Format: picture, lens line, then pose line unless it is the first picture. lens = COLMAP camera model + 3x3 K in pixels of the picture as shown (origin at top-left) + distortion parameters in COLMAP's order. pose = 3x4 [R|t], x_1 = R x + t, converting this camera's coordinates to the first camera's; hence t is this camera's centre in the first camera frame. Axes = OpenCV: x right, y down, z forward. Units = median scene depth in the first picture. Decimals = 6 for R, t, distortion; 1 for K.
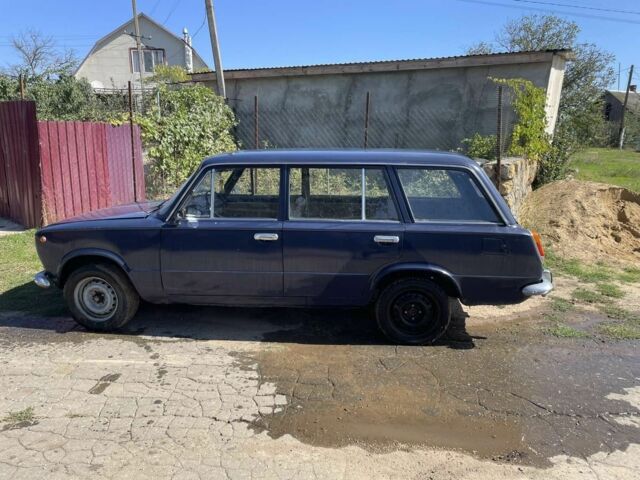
lens RADIAL K [[490.3, 0, 320.0], [0, 490.3, 240.0], [0, 0, 1]] dist [0.090460, -0.092566]
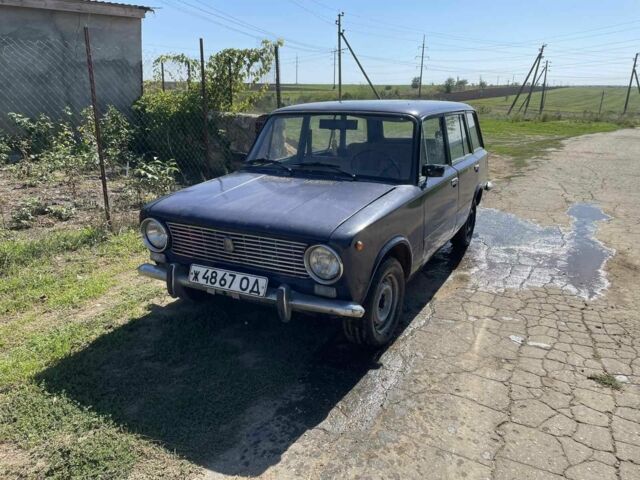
lens RADIAL K [[490.3, 0, 320.0], [0, 490.3, 240.0], [0, 0, 1]] dist [0.090460, -0.092566]
pose [[0.382152, -0.263849, 0.885632, -1.260519], [0.200491, 0.959218, 0.199259, -0.160493], [-0.902088, 0.101414, 0.419467, 0.855321]]
